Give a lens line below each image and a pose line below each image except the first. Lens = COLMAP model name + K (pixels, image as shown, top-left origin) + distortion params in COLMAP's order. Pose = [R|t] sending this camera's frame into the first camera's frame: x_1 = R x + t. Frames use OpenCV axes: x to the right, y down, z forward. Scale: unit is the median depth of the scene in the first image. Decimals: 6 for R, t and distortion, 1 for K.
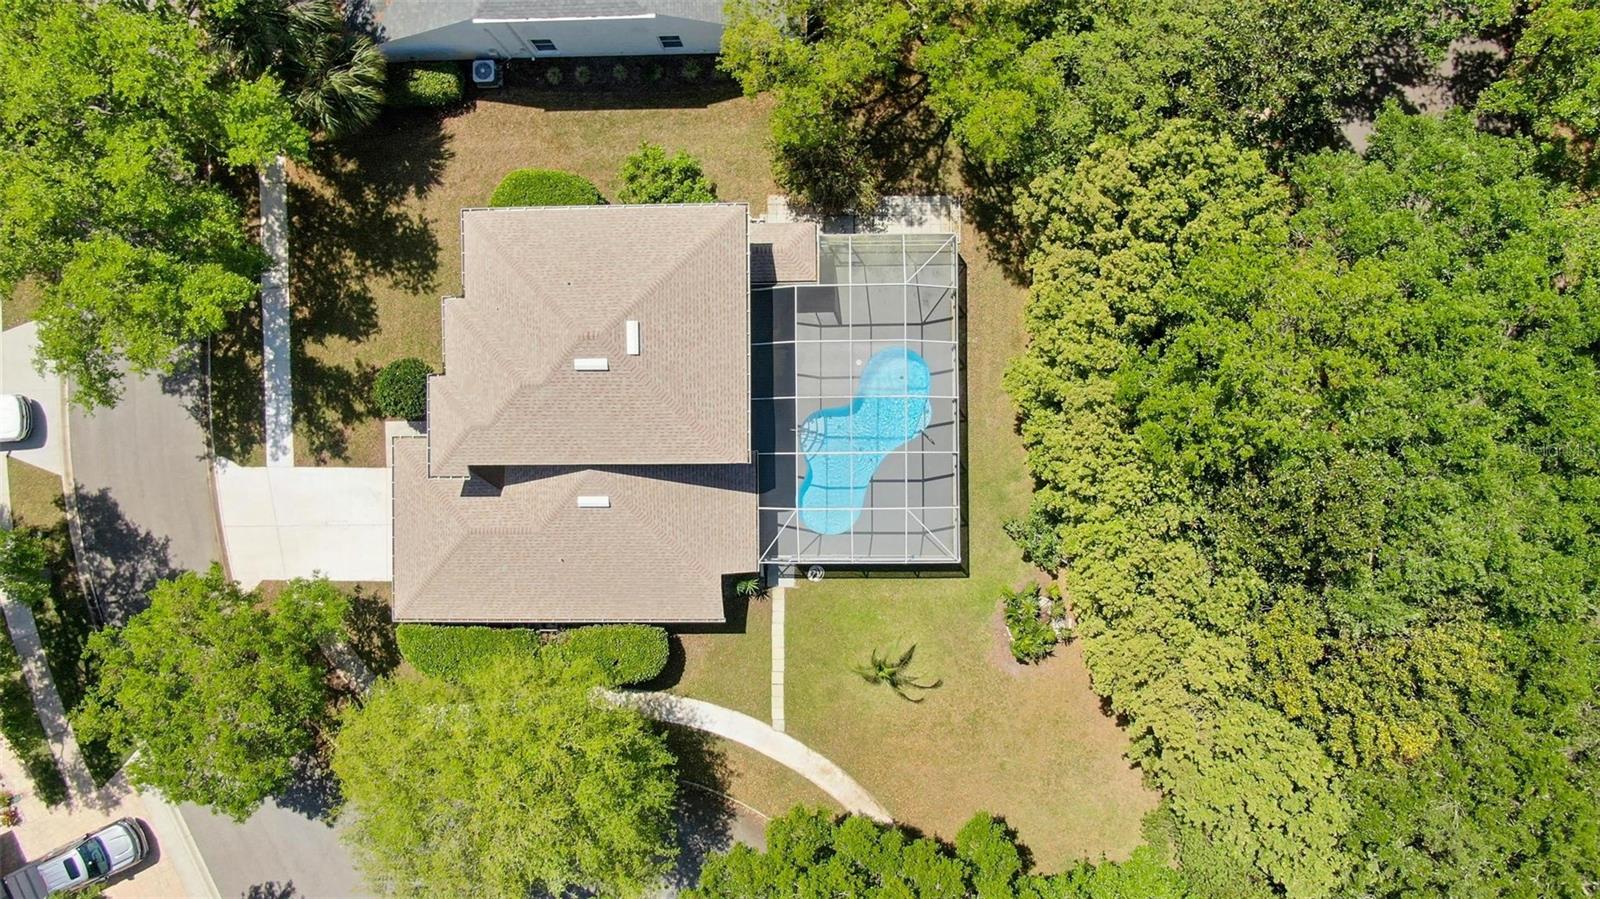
lens RADIAL K [[1154.5, 0, 804.7], [0, 1154.5, 443.0], [0, 0, 1]] dist [-0.017266, 0.003501]
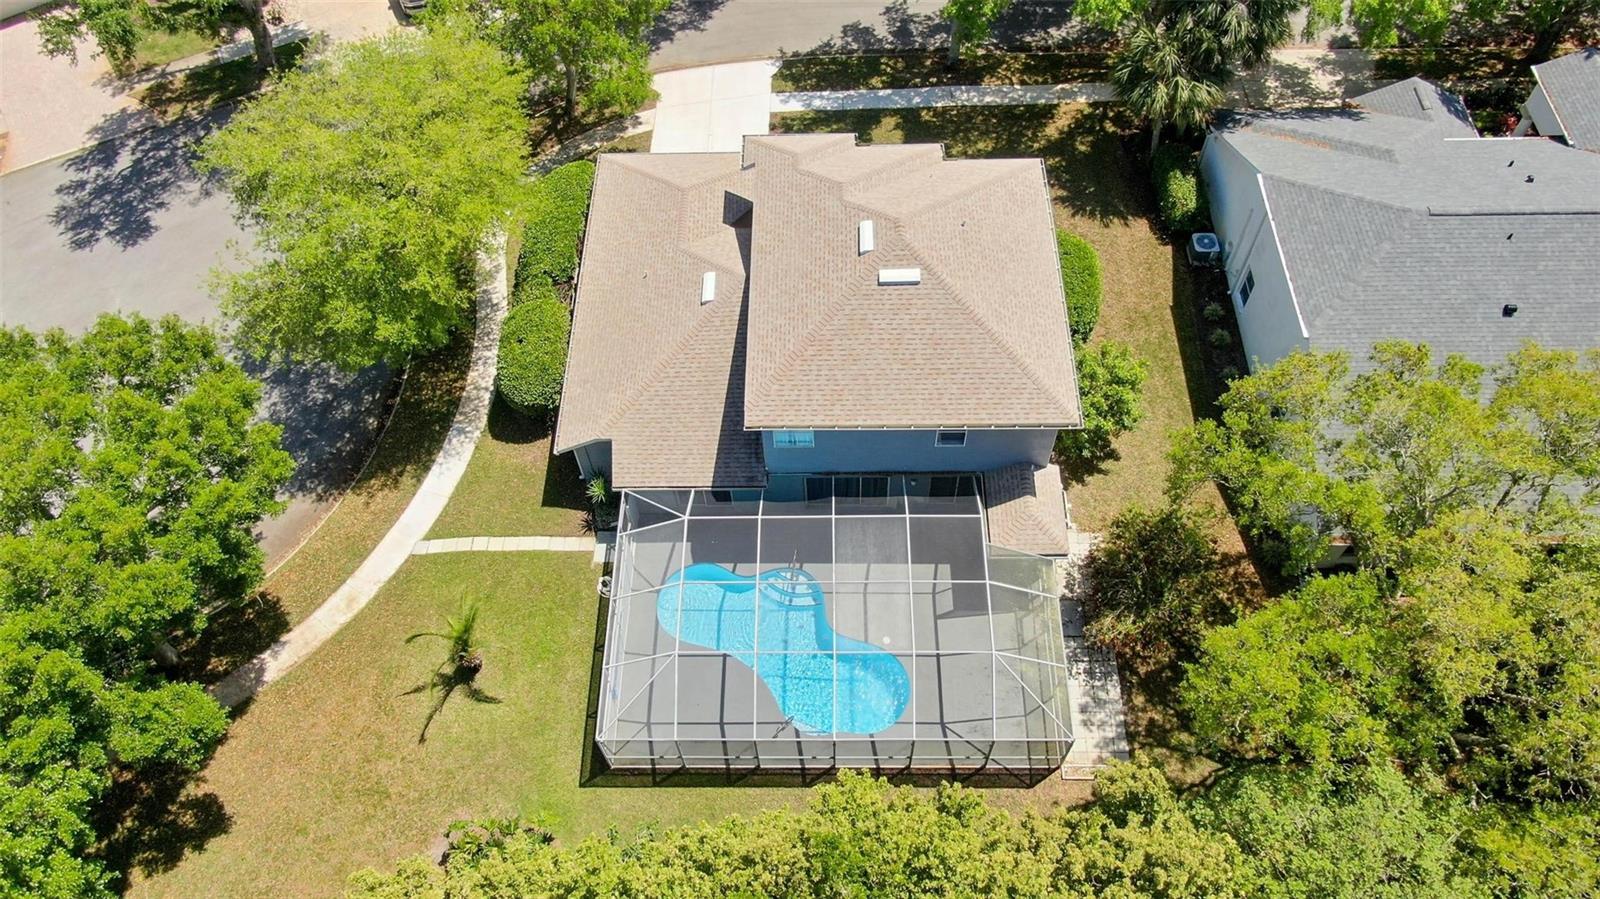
lens RADIAL K [[1153.1, 0, 805.0], [0, 1153.1, 448.1], [0, 0, 1]] dist [-0.013767, 0.005314]
pose [[-0.013227, 0.866953, -0.498214, 0.309971], [-0.999328, 0.005567, 0.036219, -0.045606], [0.034174, 0.498358, 0.866297, 0.301636]]
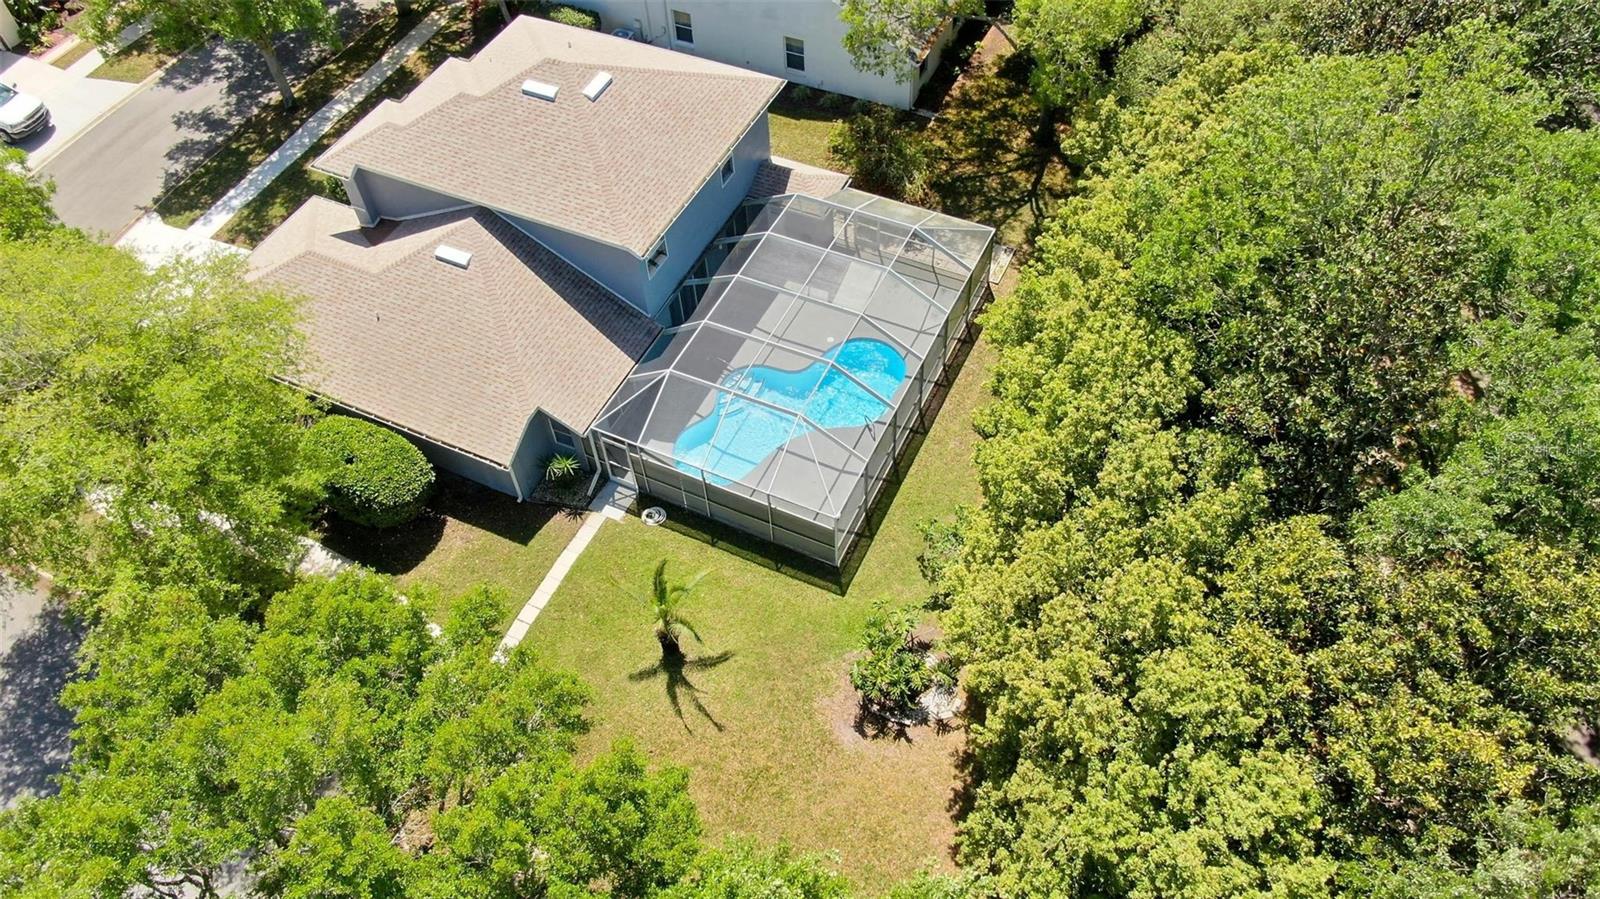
lens RADIAL K [[1126.5, 0, 800.0], [0, 1126.5, 449.5], [0, 0, 1]] dist [-0.007539, -0.000847]
pose [[0.900479, 0.355148, -0.251012, 0.257175], [-0.434794, 0.722513, -0.537521, 0.426557], [-0.009540, 0.593165, 0.805024, 0.407062]]
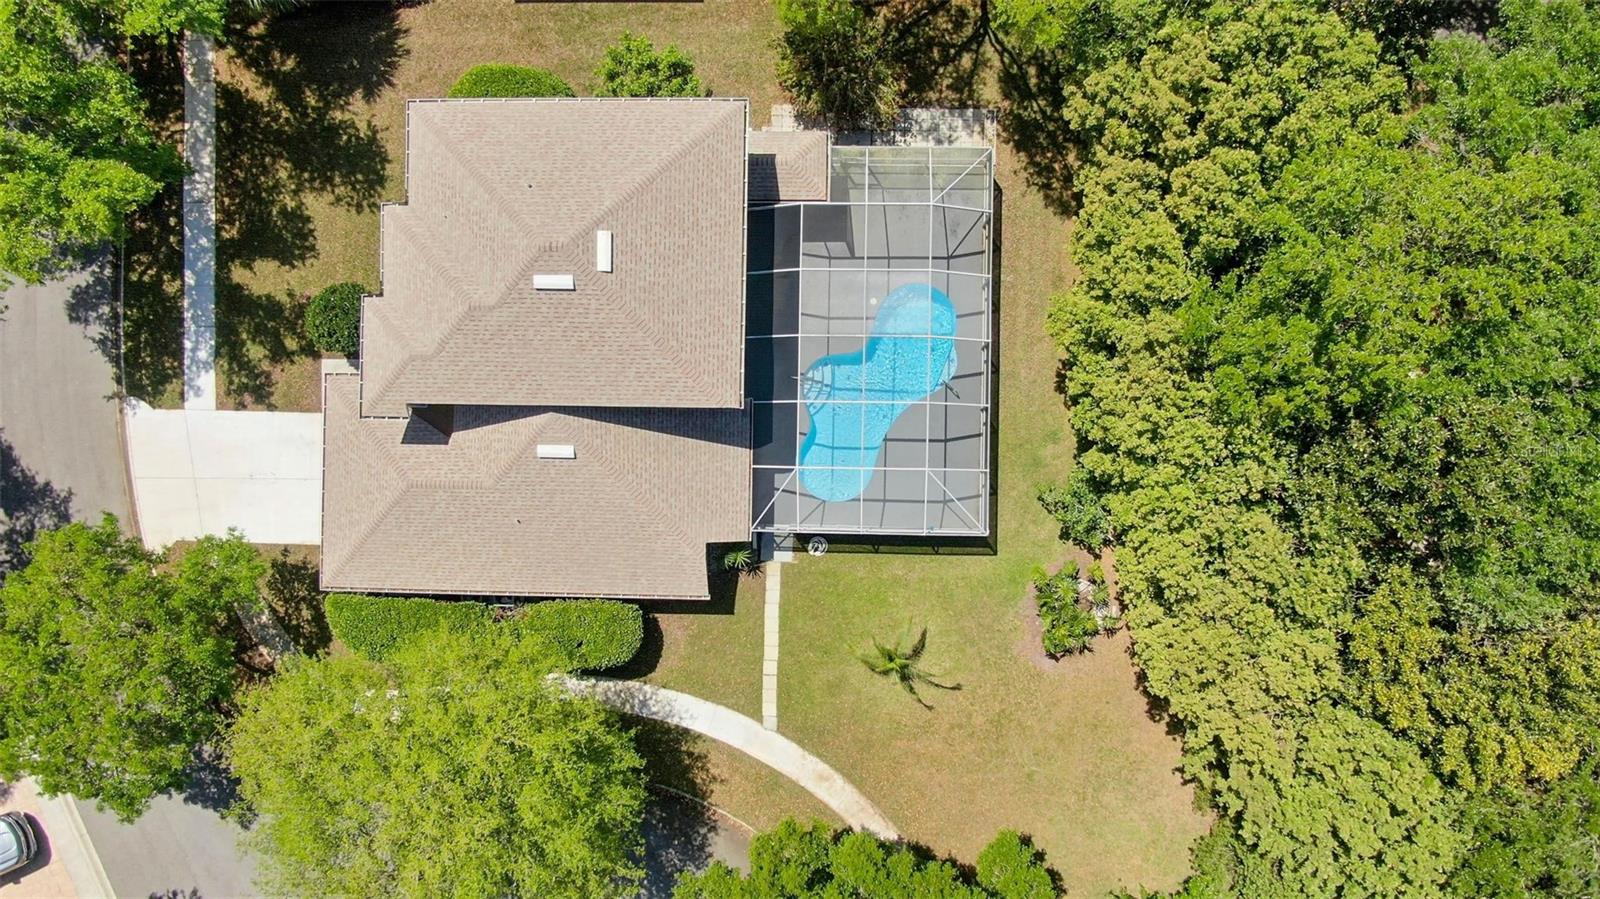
lens RADIAL K [[1147.2, 0, 802.9], [0, 1147.2, 441.7], [0, 0, 1]] dist [-0.012395, -0.002934]
pose [[0.999730, 0.023066, -0.002848, -0.000575], [-0.023073, 0.999731, -0.002364, 0.037901], [0.002793, 0.002429, 0.999993, 0.149901]]
